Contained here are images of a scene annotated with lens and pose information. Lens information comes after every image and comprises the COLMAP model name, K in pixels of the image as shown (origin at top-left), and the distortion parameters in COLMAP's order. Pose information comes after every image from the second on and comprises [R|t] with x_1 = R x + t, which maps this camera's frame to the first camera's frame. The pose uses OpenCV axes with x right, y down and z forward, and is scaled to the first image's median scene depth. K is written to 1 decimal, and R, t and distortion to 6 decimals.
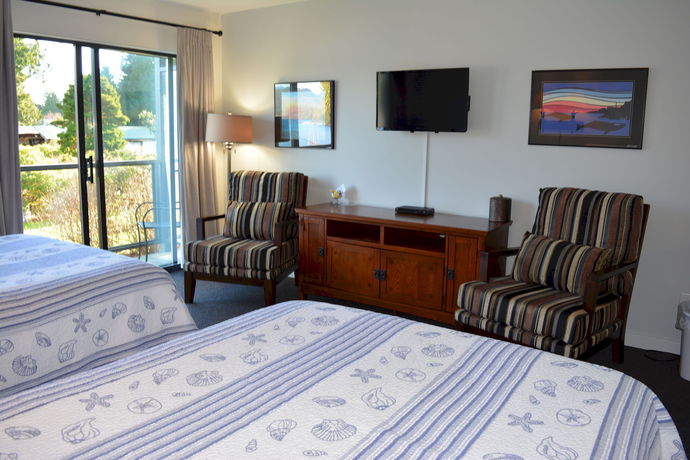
lens RADIAL K [[536.0, 0, 344.1], [0, 536.0, 232.4], [0, 0, 1]] dist [-0.080451, -0.004531]
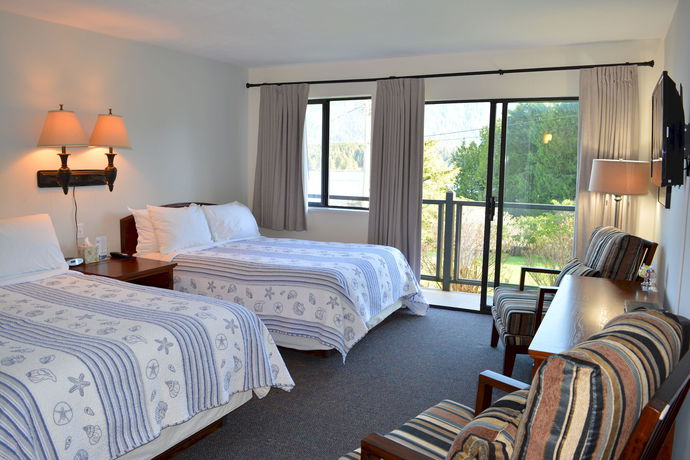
lens RADIAL K [[536.0, 0, 344.8], [0, 536.0, 228.0], [0, 0, 1]] dist [-0.080451, -0.004531]
pose [[0.126794, 0.100466, -0.986828, 0.650851], [-0.193678, 0.978217, 0.074704, -0.109248], [0.972837, 0.181655, 0.143490, 0.557088]]
